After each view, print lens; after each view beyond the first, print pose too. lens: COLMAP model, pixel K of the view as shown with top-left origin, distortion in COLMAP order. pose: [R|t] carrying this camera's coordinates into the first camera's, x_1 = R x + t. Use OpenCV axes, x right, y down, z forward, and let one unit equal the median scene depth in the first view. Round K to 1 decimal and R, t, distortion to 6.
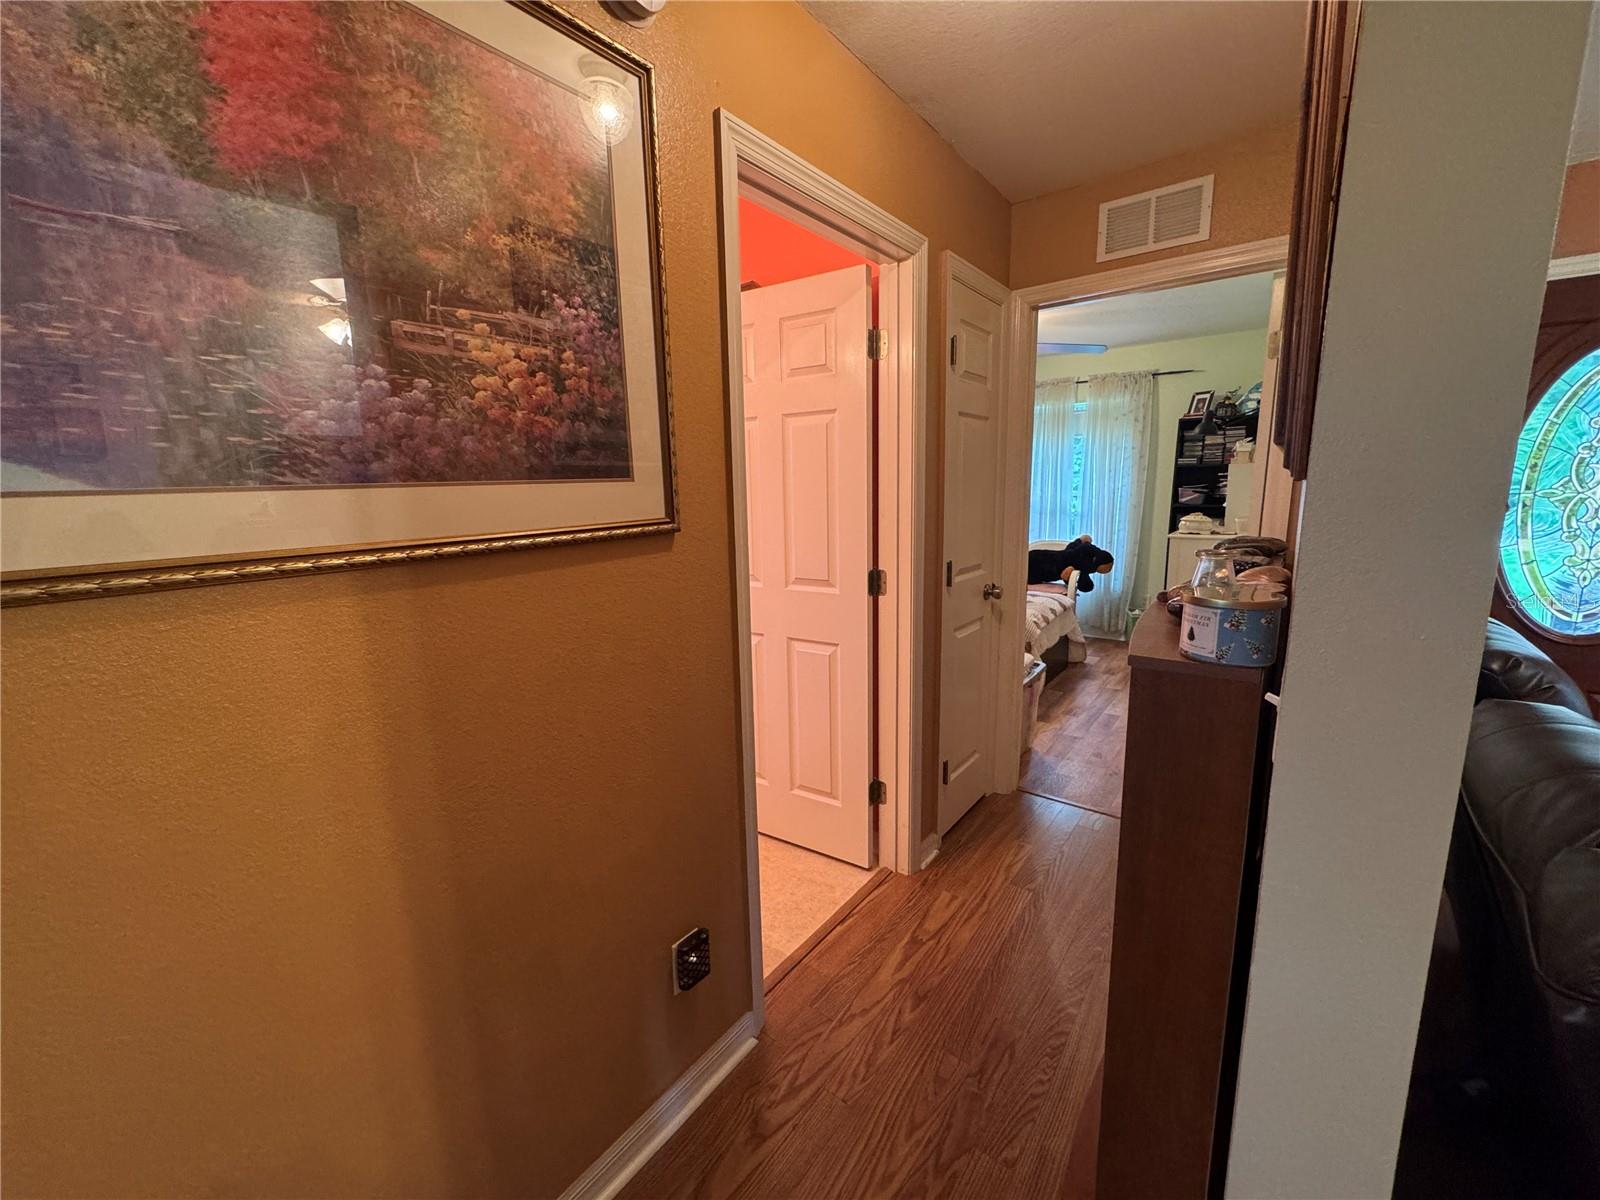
lens RADIAL K [[634.9, 0, 800.5], [0, 634.9, 595.2], [0, 0, 1]] dist [-0.000833, -0.000162]
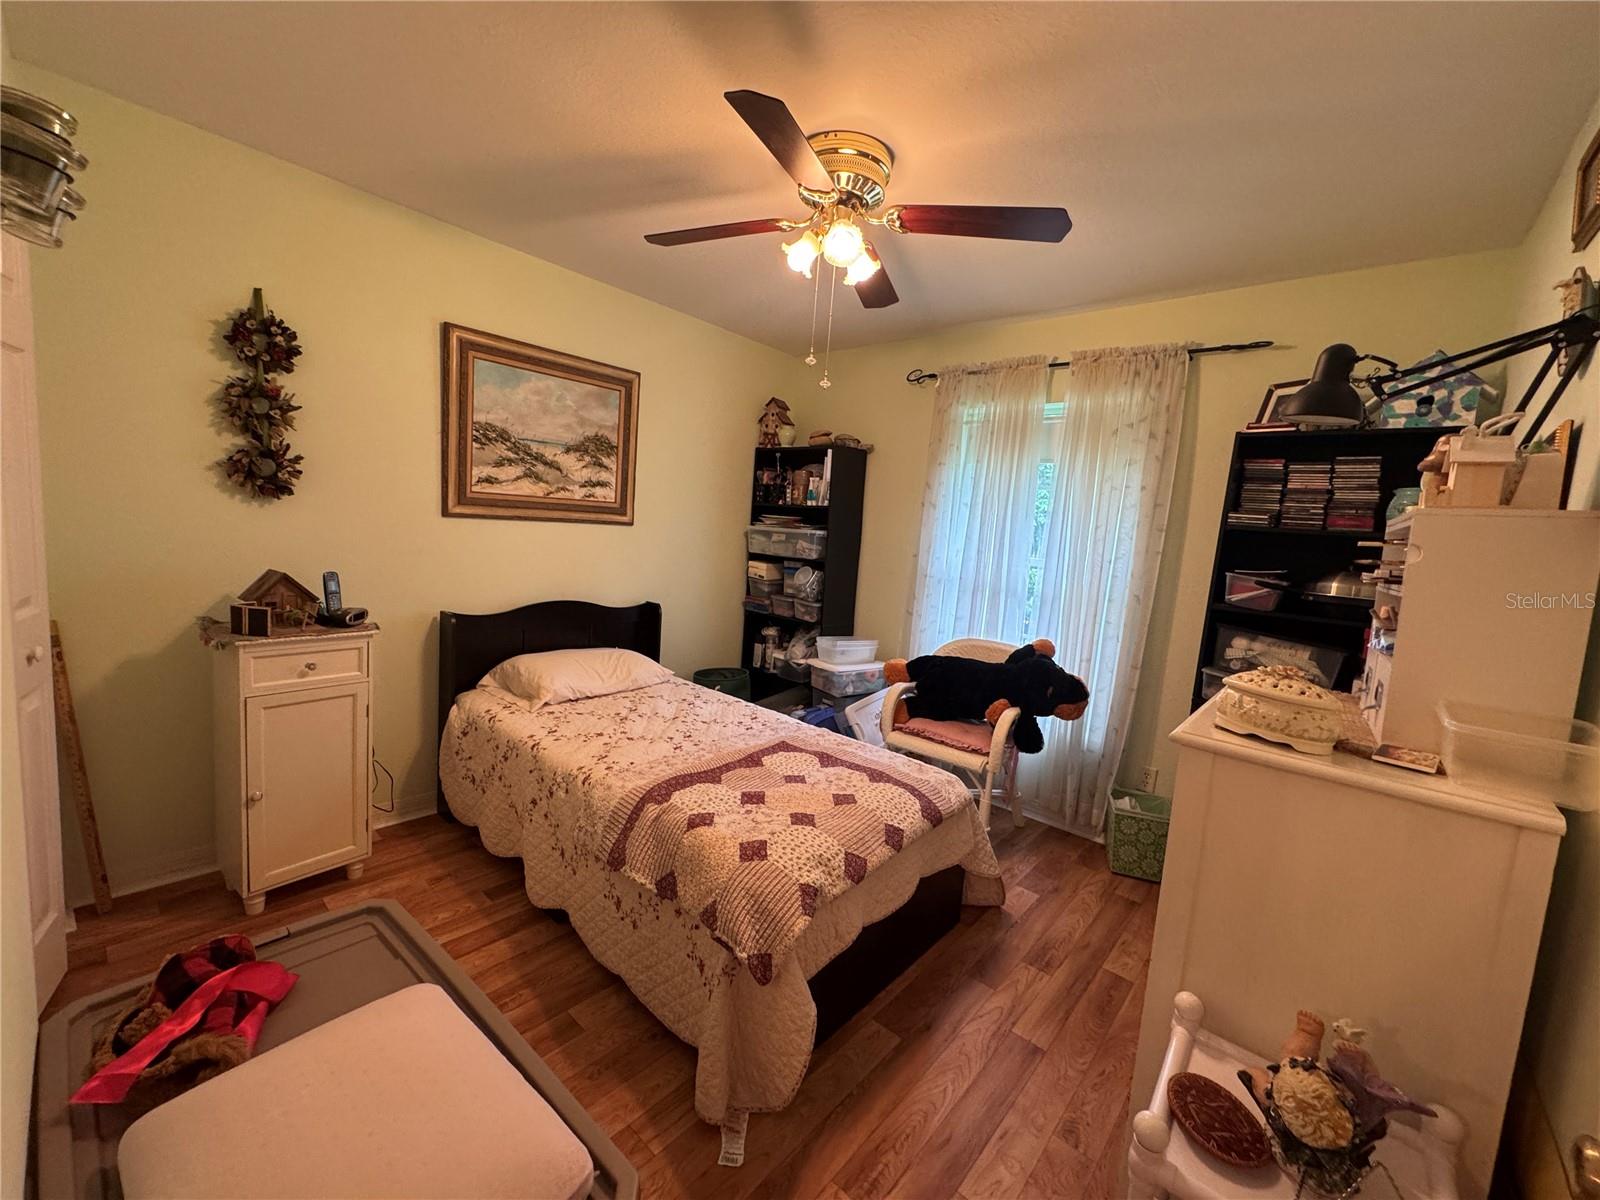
lens RADIAL K [[634.9, 0, 796.1], [0, 634.9, 595.1], [0, 0, 1]] dist [-0.000833, -0.000162]
pose [[0.992782, 0.105129, -0.057716, 0.281991], [-0.108665, 0.992145, -0.061970, -0.080853], [0.050748, 0.067794, 0.996408, 0.472153]]
